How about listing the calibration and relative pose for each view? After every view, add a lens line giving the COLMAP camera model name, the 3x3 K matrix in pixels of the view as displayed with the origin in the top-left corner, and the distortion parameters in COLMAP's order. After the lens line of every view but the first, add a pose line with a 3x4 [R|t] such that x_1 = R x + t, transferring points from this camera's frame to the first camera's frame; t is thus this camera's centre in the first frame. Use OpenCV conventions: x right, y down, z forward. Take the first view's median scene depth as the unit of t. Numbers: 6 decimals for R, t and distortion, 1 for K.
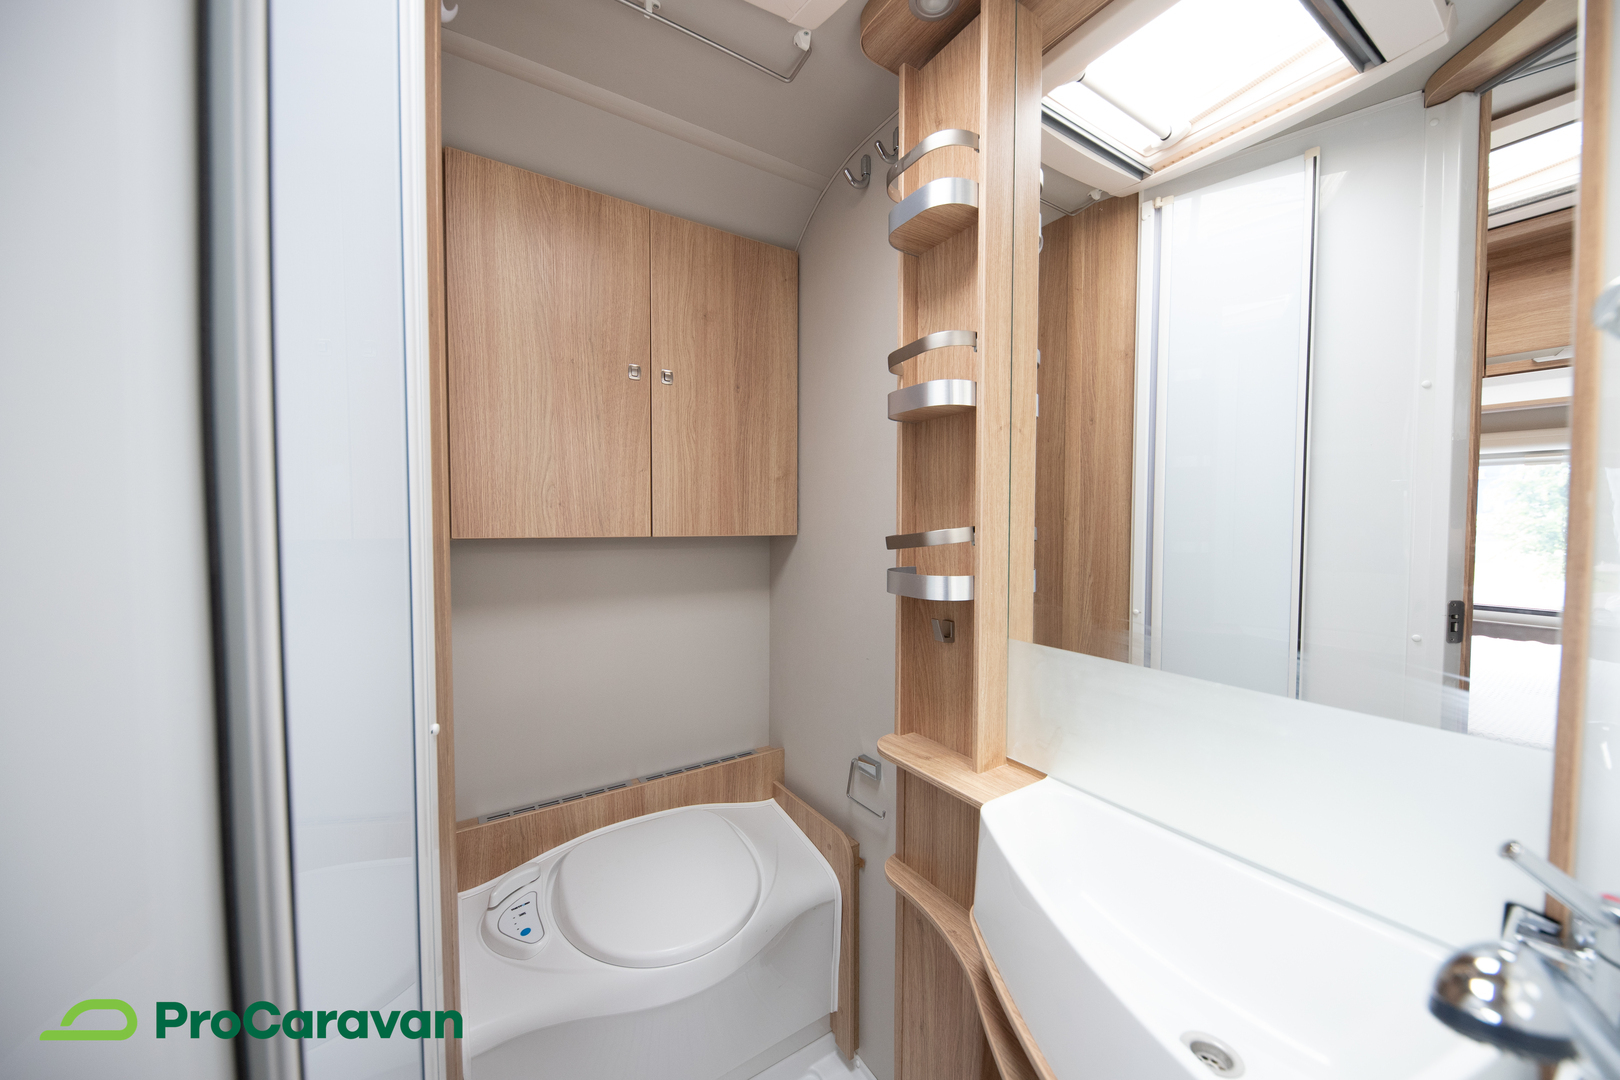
lens RADIAL K [[555.6, 0, 812.6], [0, 555.6, 540.3], [0, 0, 1]] dist [0.011616, -0.007397]
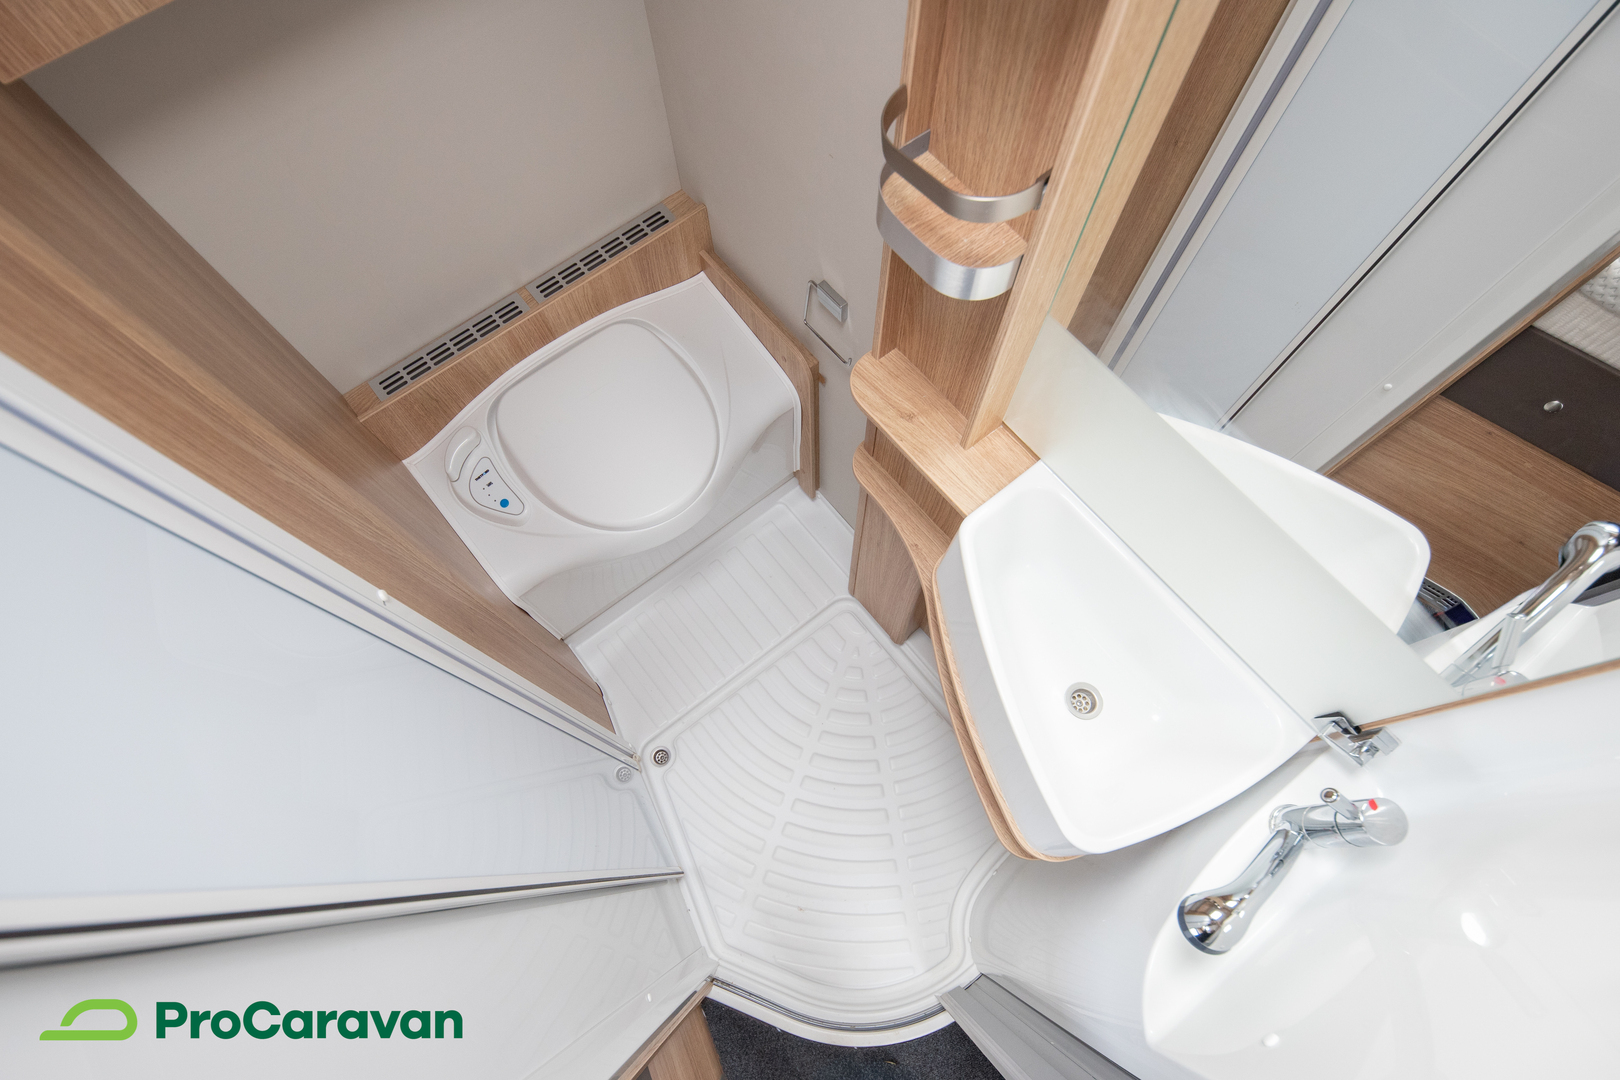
lens RADIAL K [[677.2, 0, 782.2], [0, 677.2, 646.4], [0, 0, 1]] dist [-0.000071, -0.000049]
pose [[0.992633, -0.119435, -0.020377, -0.005325], [0.059850, 0.337111, 0.939561, -0.309380], [-0.105347, -0.933858, 0.341775, 0.225425]]
